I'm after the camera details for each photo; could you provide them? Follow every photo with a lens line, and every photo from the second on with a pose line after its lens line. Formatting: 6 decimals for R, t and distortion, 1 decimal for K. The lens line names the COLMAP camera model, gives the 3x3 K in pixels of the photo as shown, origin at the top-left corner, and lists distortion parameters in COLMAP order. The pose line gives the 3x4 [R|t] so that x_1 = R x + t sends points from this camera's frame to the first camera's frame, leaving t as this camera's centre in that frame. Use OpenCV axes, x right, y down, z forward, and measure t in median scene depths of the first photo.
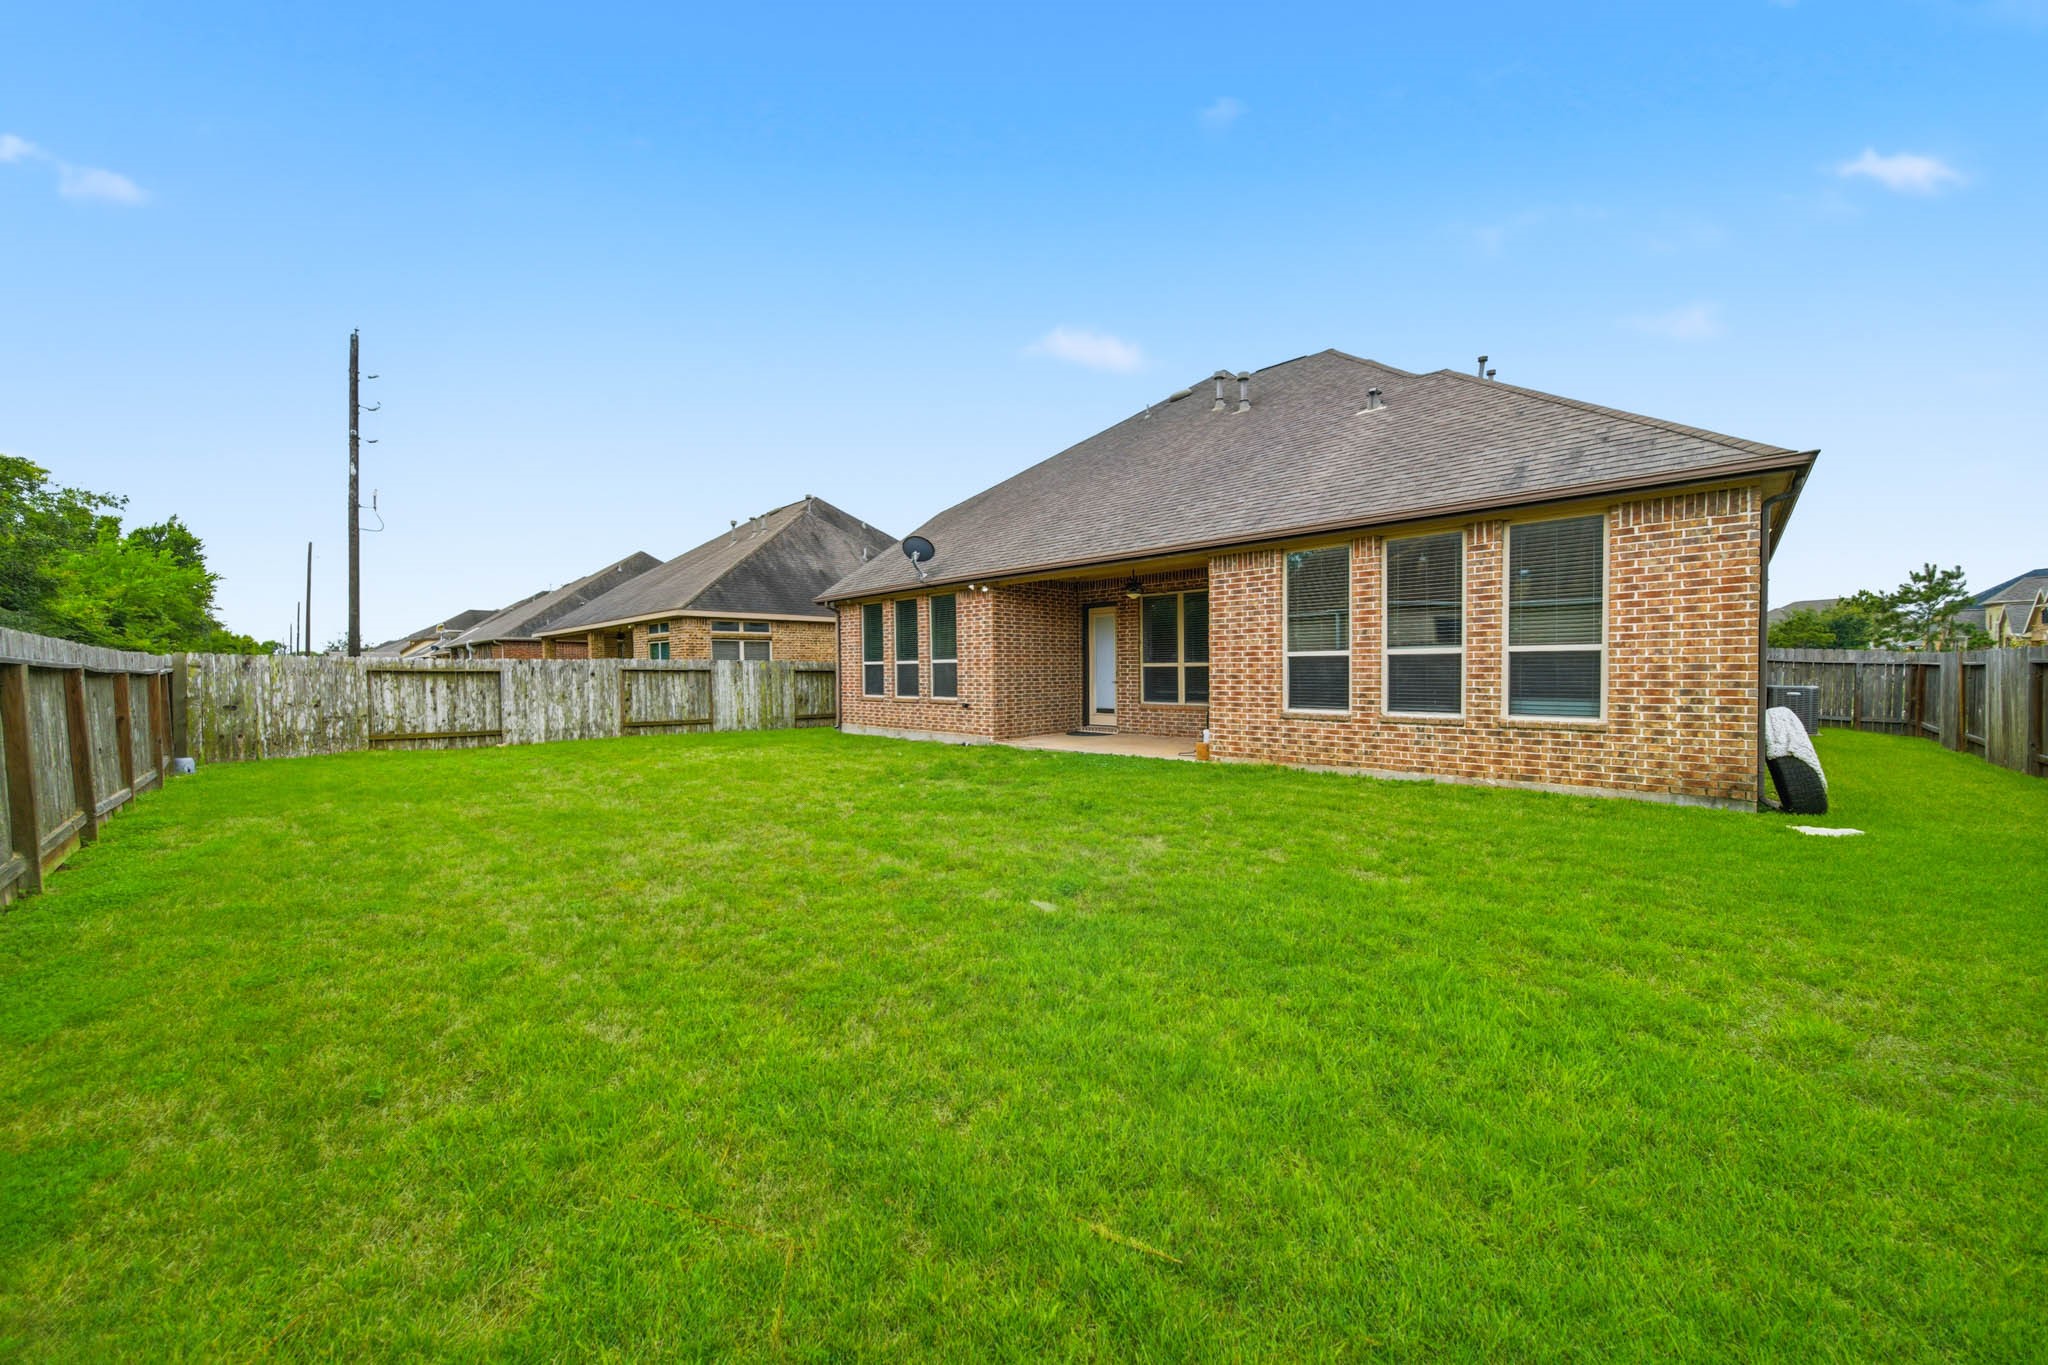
lens RADIAL K [[723.0, 0, 1026.7], [0, 723.0, 685.2], [0, 0, 1]] dist [-0.000961, -0.000853]
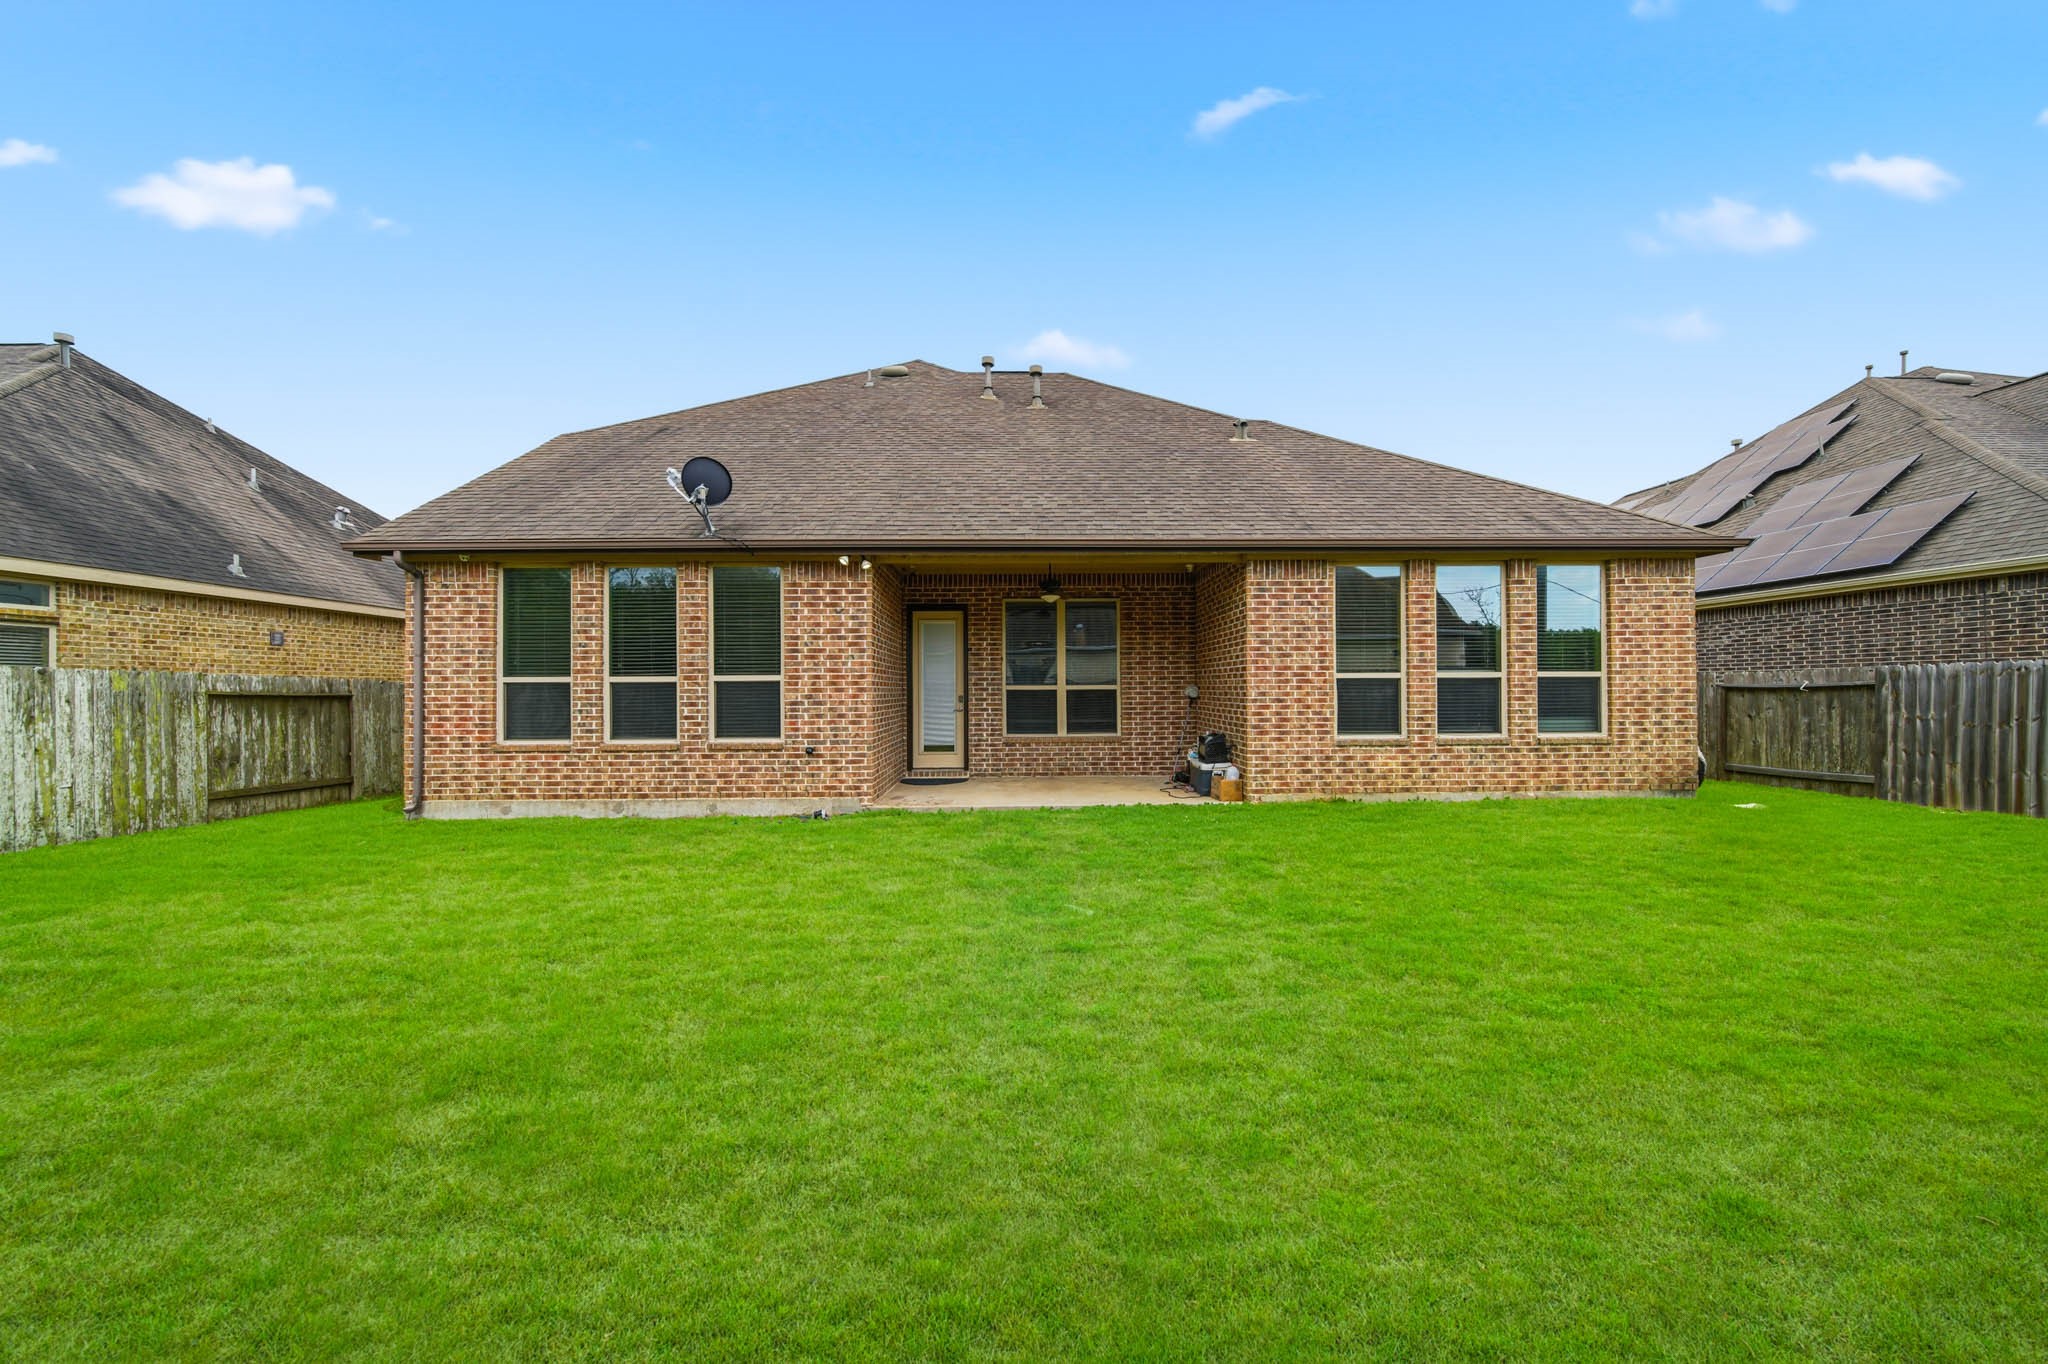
lens RADIAL K [[723.0, 0, 1026.7], [0, 723.0, 684.7], [0, 0, 1]] dist [-0.000961, -0.000853]
pose [[0.703595, 0.013916, 0.710465, -0.538324], [0.015003, 0.999294, -0.034431, -0.005531], [-0.710442, 0.034885, 0.702890, 0.603394]]
